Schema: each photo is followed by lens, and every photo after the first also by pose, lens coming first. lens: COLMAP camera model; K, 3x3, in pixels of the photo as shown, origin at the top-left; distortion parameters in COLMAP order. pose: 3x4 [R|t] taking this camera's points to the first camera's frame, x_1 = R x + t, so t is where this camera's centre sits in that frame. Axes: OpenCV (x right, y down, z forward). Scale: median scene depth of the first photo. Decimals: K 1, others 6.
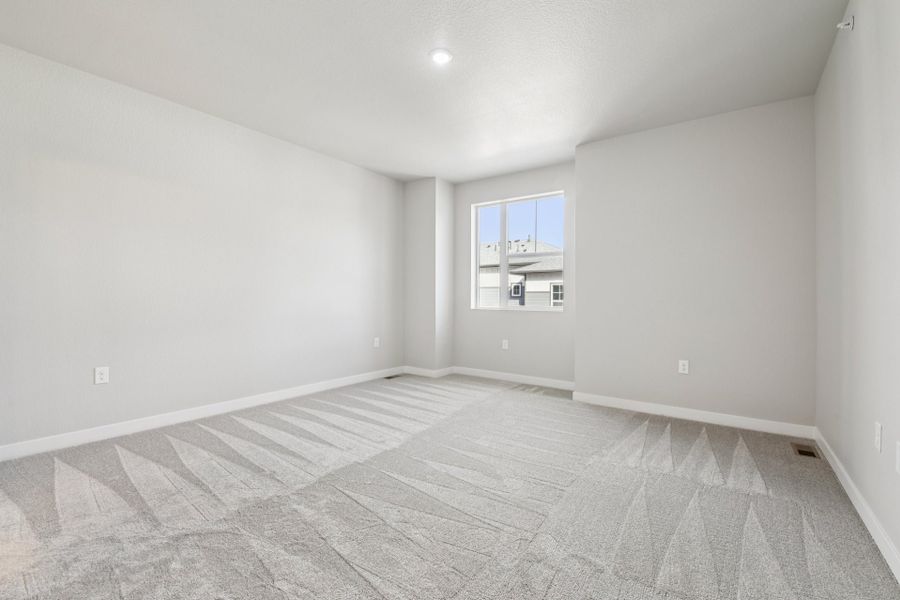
lens RADIAL K [[392.5, 0, 450.5], [0, 392.5, 296.6], [0, 0, 1]] dist [-0.002427, -0.000180]
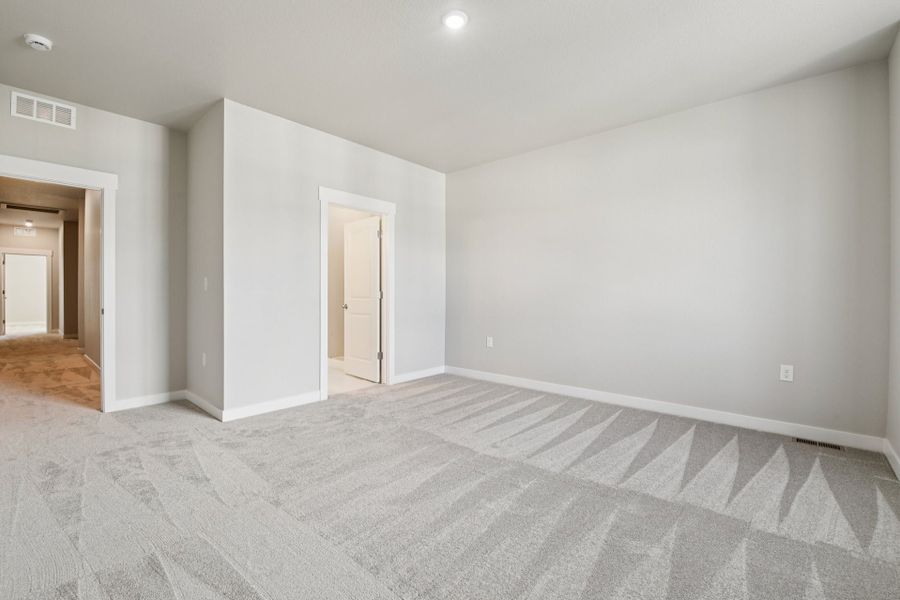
lens RADIAL K [[392.5, 0, 450.5], [0, 392.5, 296.6], [0, 0, 1]] dist [-0.002427, -0.000180]
pose [[-0.108191, 0.000700, -0.994130, 0.725637], [0.000175, 1.000000, 0.000685, 0.004602], [0.994130, -0.000100, -0.108192, 0.921099]]
